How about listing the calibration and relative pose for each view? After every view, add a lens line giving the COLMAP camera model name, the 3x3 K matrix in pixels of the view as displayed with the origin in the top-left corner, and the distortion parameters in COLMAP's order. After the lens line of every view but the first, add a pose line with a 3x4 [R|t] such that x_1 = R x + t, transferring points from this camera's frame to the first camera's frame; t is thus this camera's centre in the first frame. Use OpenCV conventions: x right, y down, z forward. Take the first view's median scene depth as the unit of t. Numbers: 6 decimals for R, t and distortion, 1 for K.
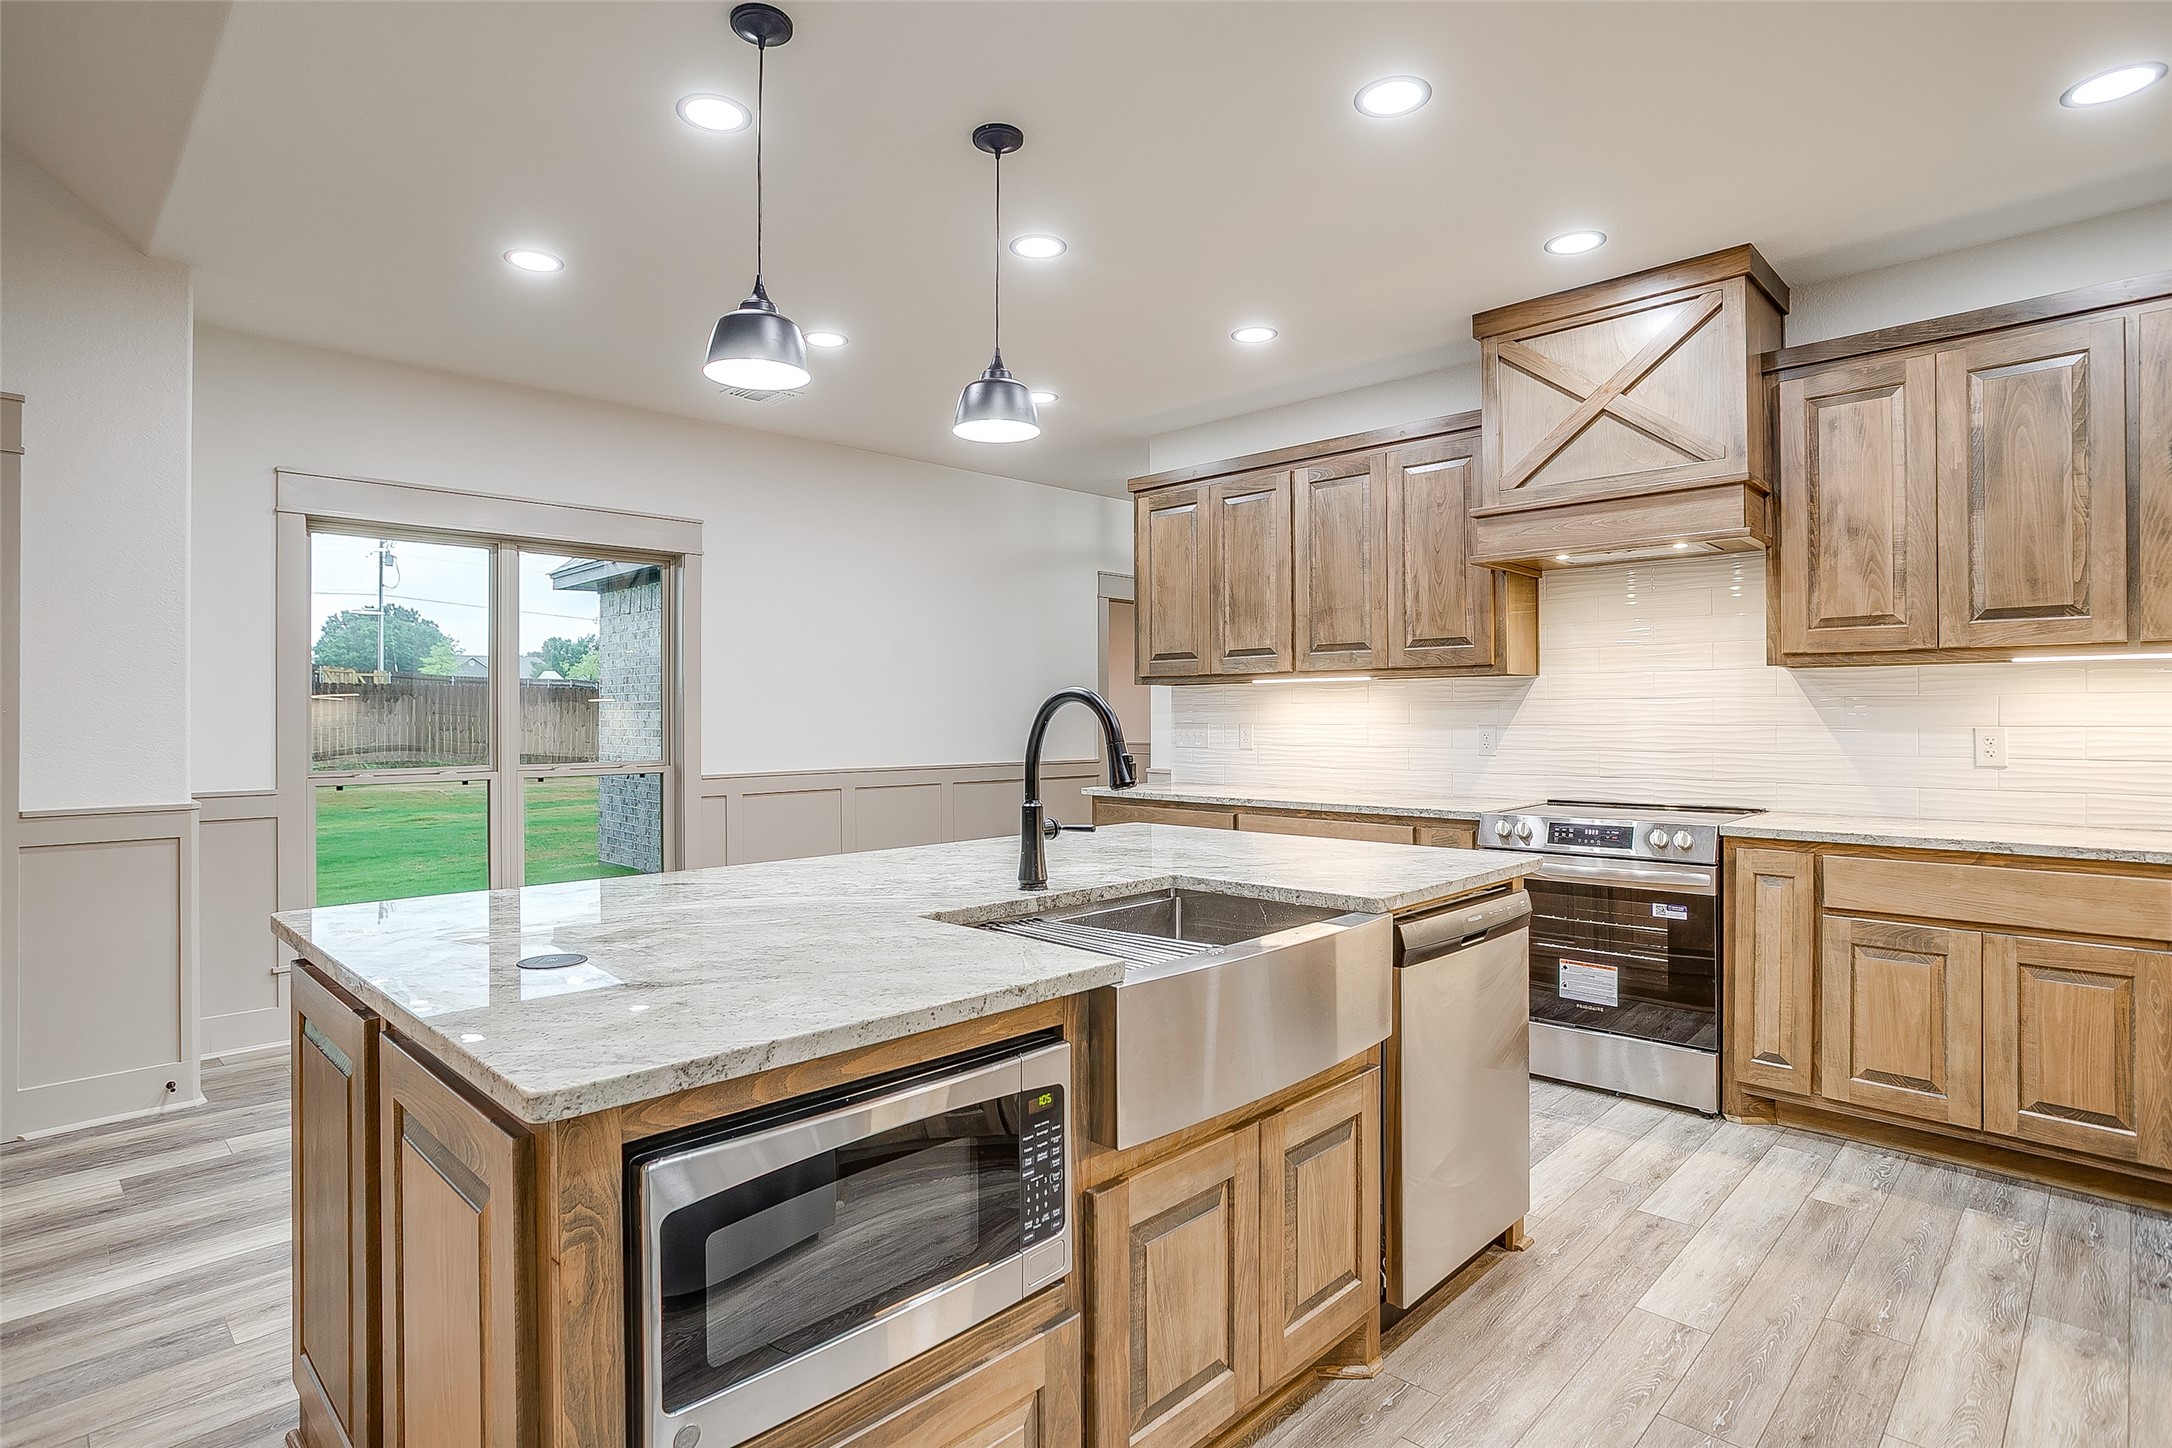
lens RADIAL K [[1105.6, 0, 1069.2], [0, 1105.6, 720.3], [0, 0, 1]] dist [-0.057341, 0.031235]
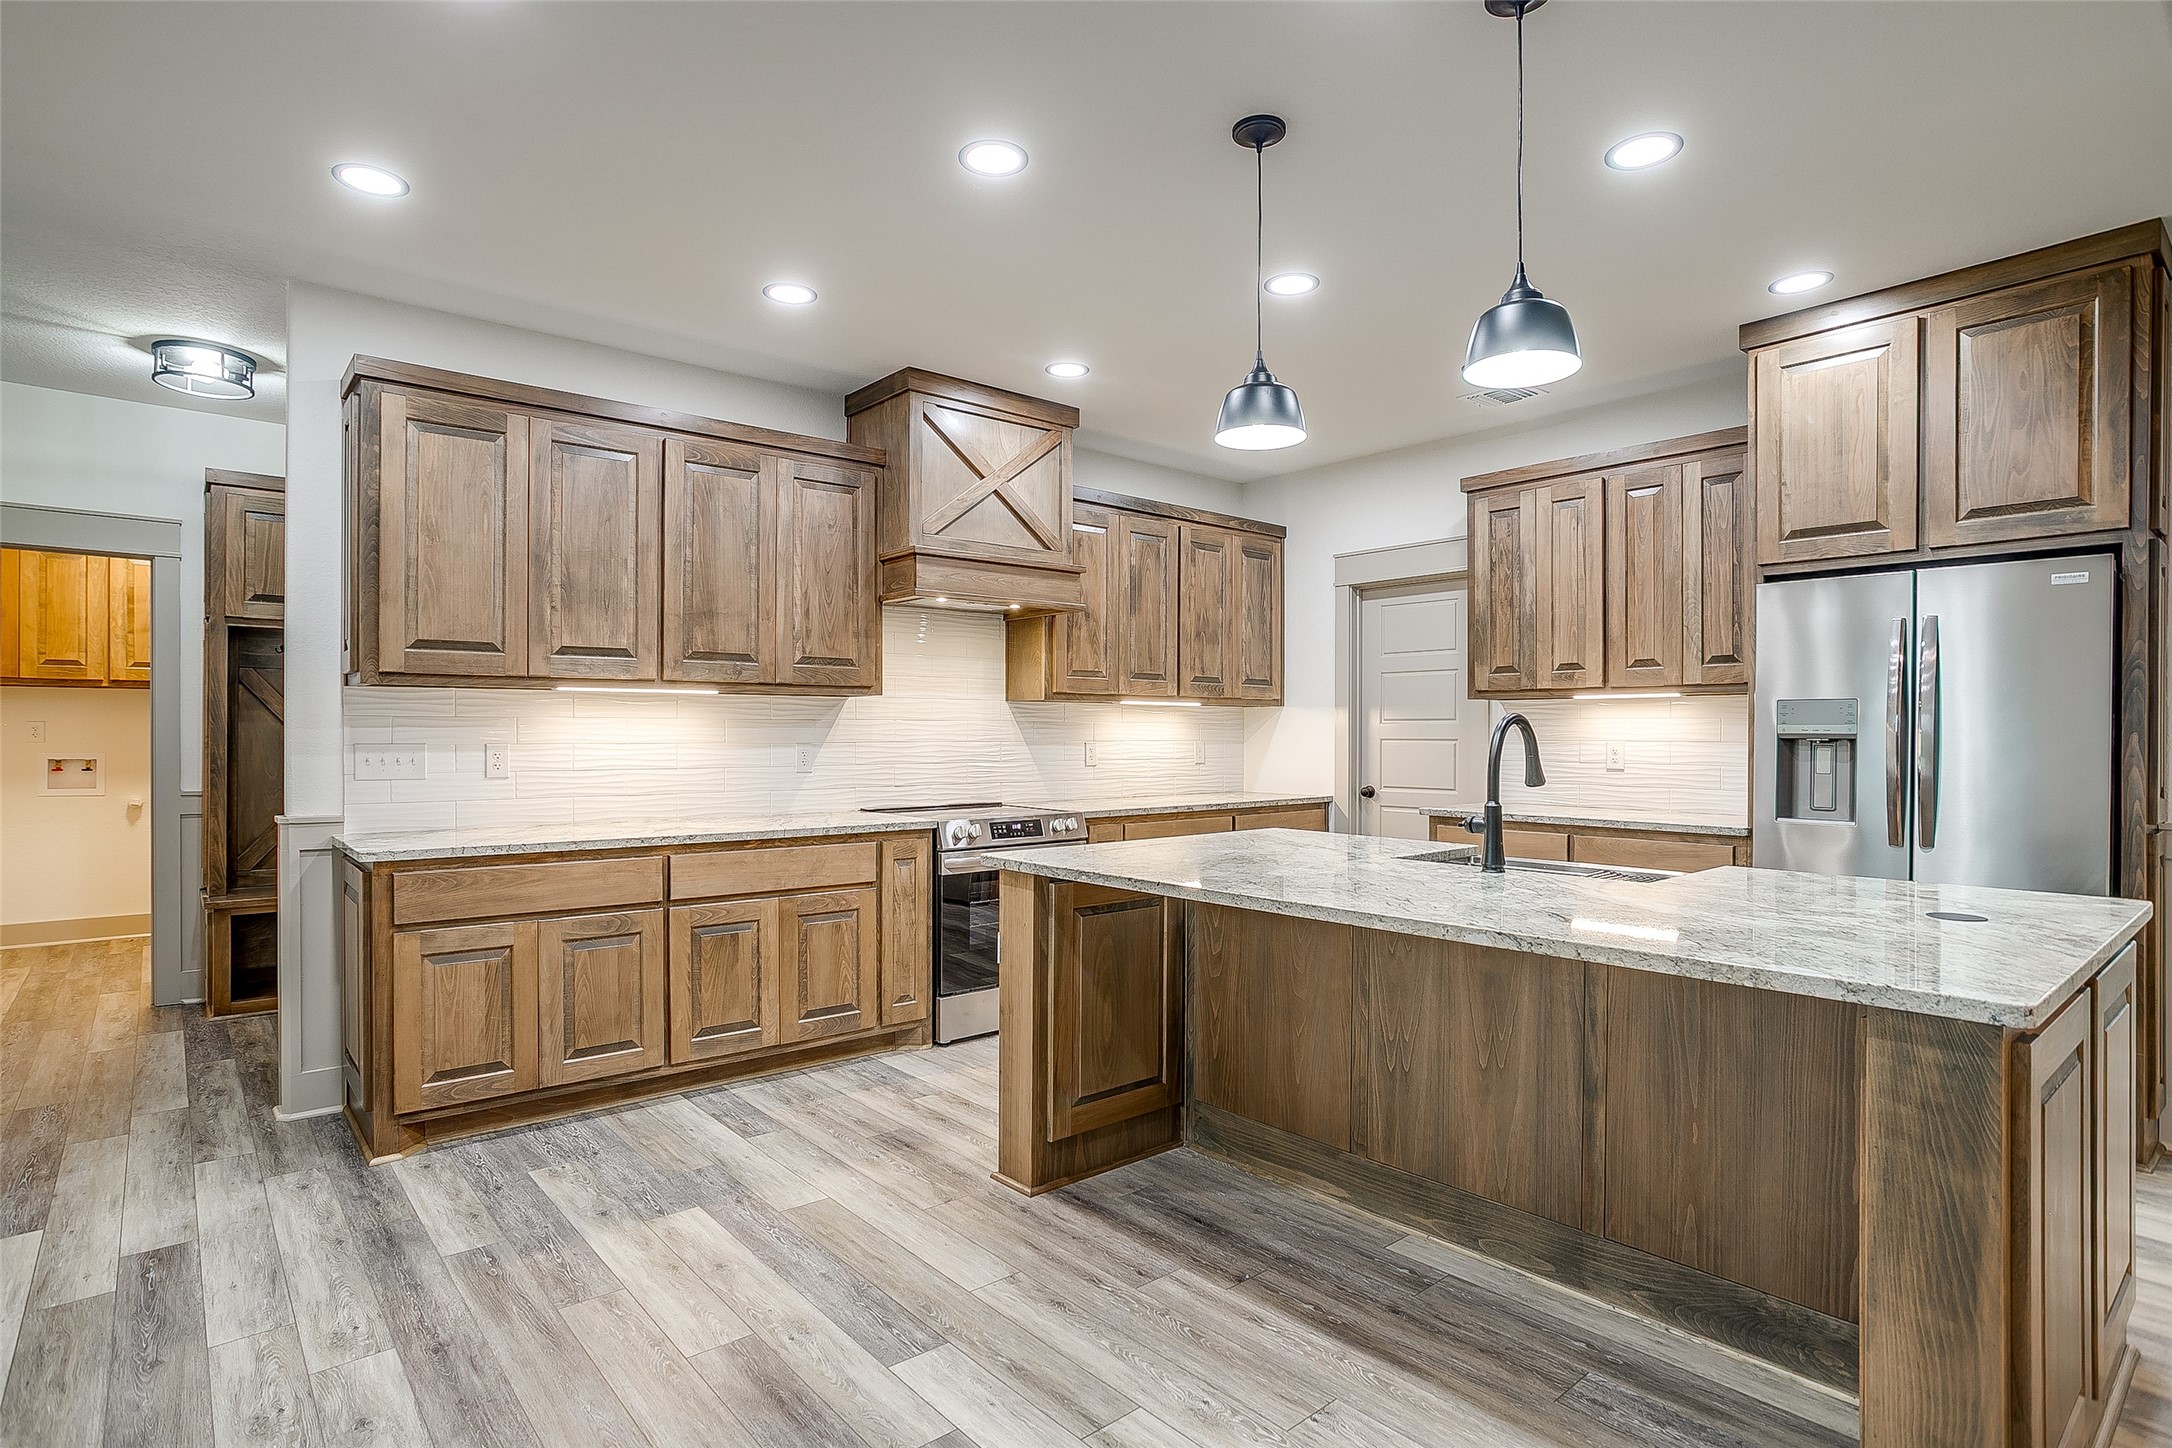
lens RADIAL K [[1105.6, 0, 1053.0], [0, 1105.6, 740.5], [0, 0, 1]] dist [-0.057341, 0.031235]
pose [[0.093529, -0.004109, 0.995608, -0.747727], [0.001786, 0.999991, 0.003960, -0.001750], [-0.995615, 0.001408, 0.093536, 0.789787]]
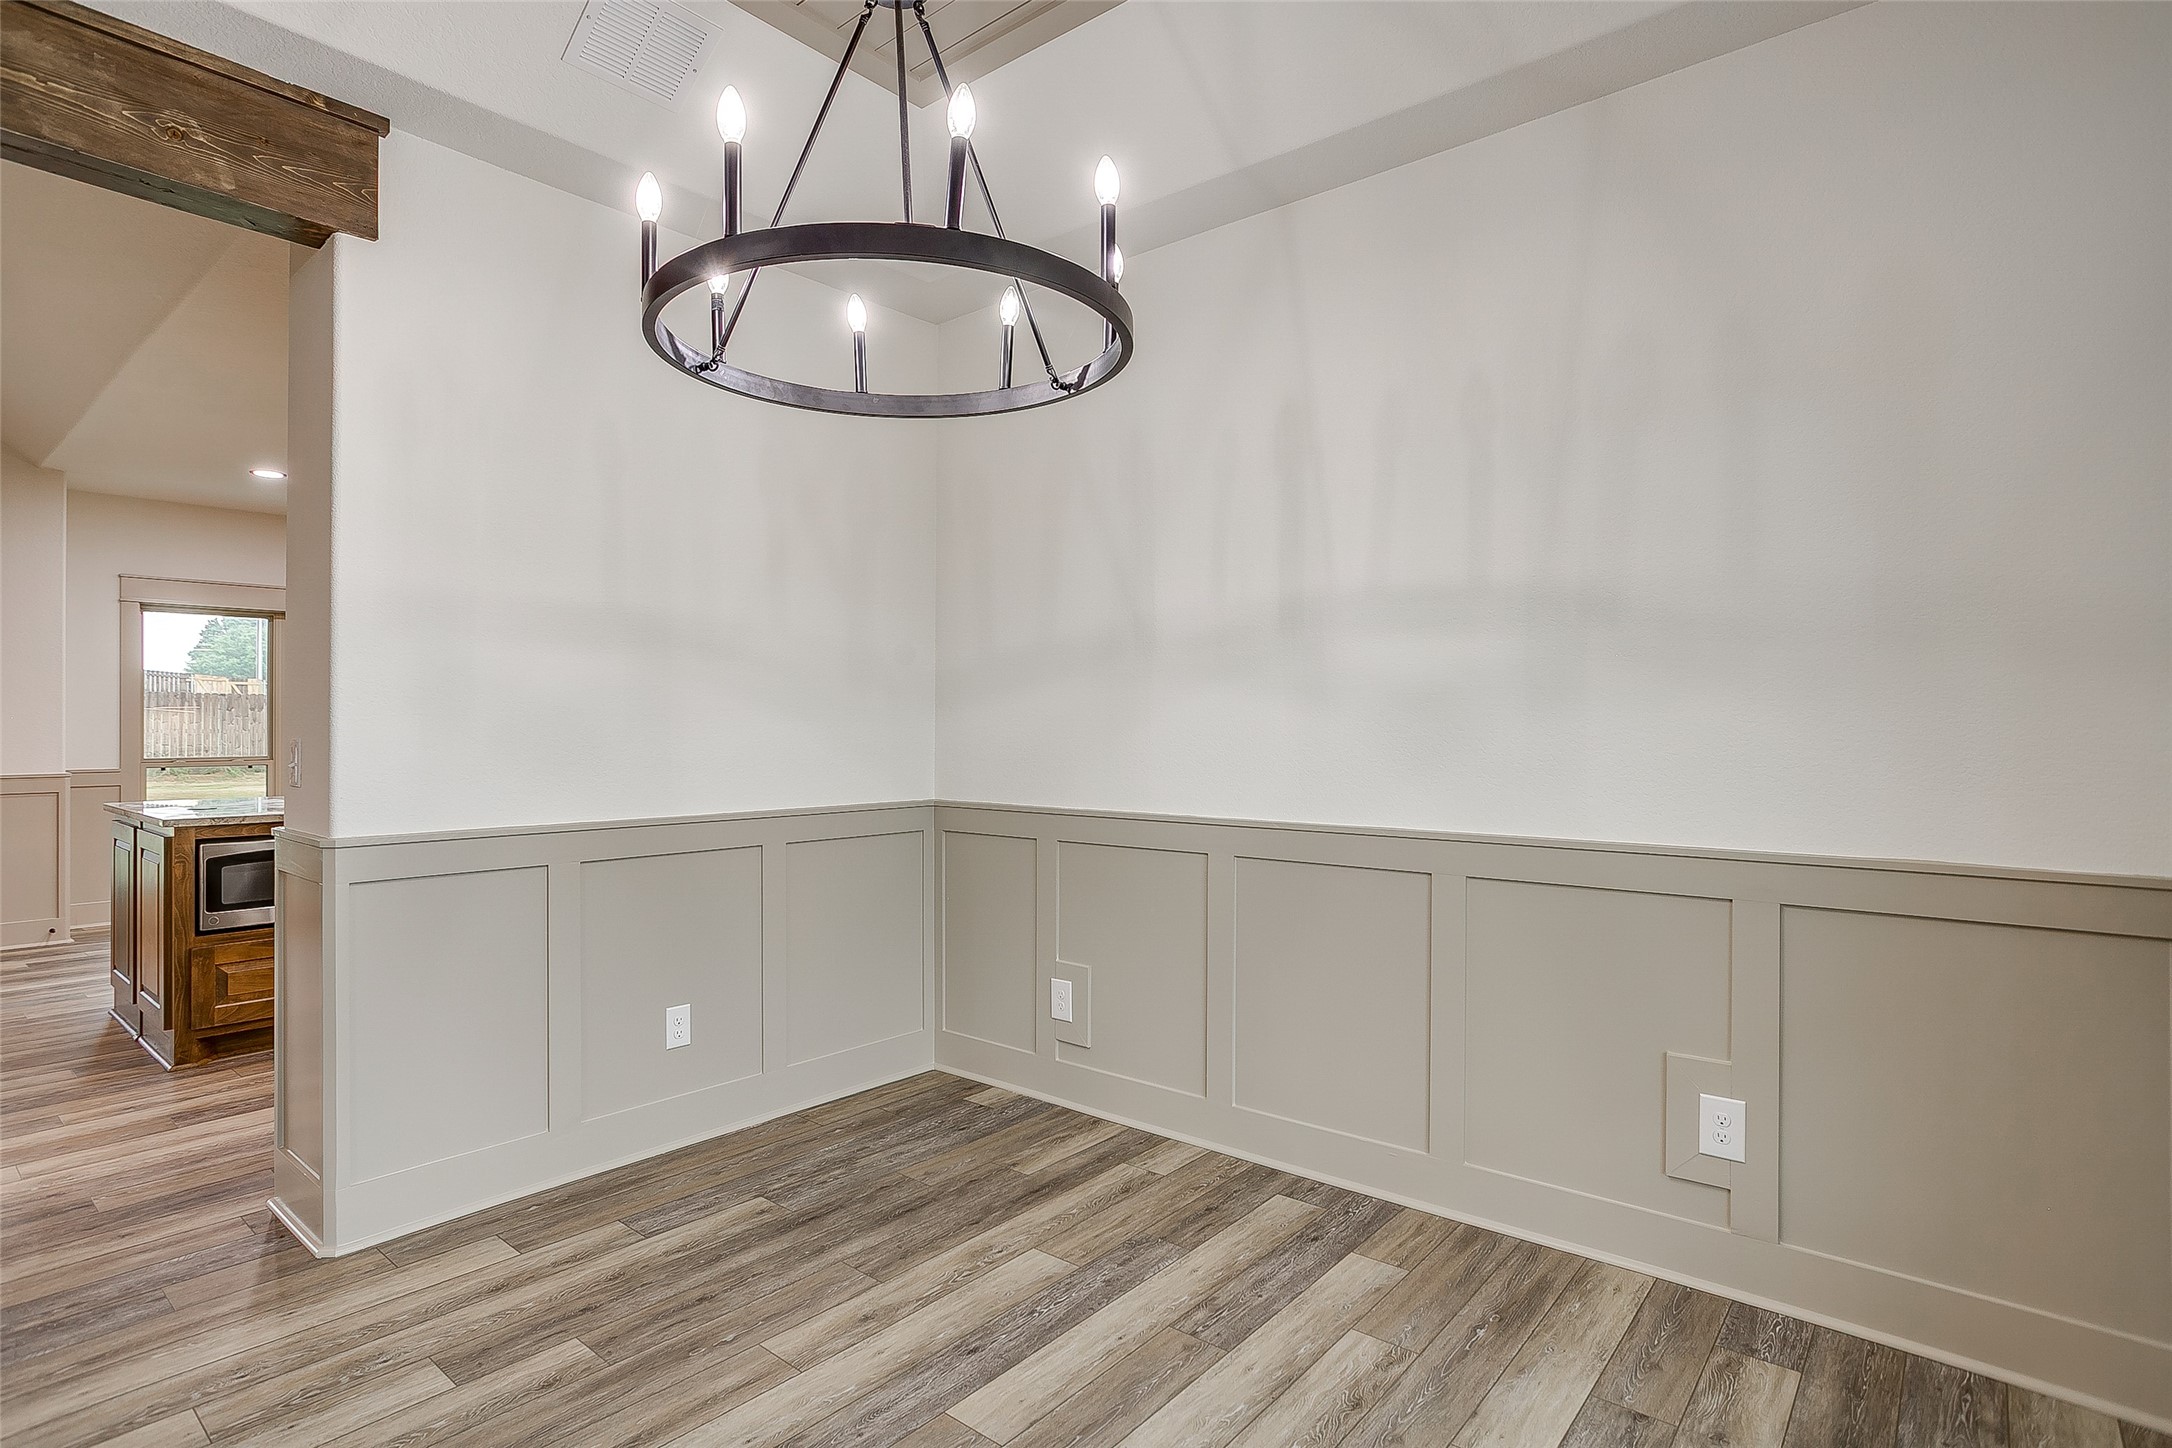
lens RADIAL K [[1105.6, 0, 1074.4], [0, 1105.6, 720.3], [0, 0, 1]] dist [-0.057341, 0.031235]
pose [[0.997227, -0.001659, 0.074404, 0.651069], [0.002062, 0.999984, -0.005353, 0.002650], [-0.074394, 0.005491, 0.997214, -0.816624]]
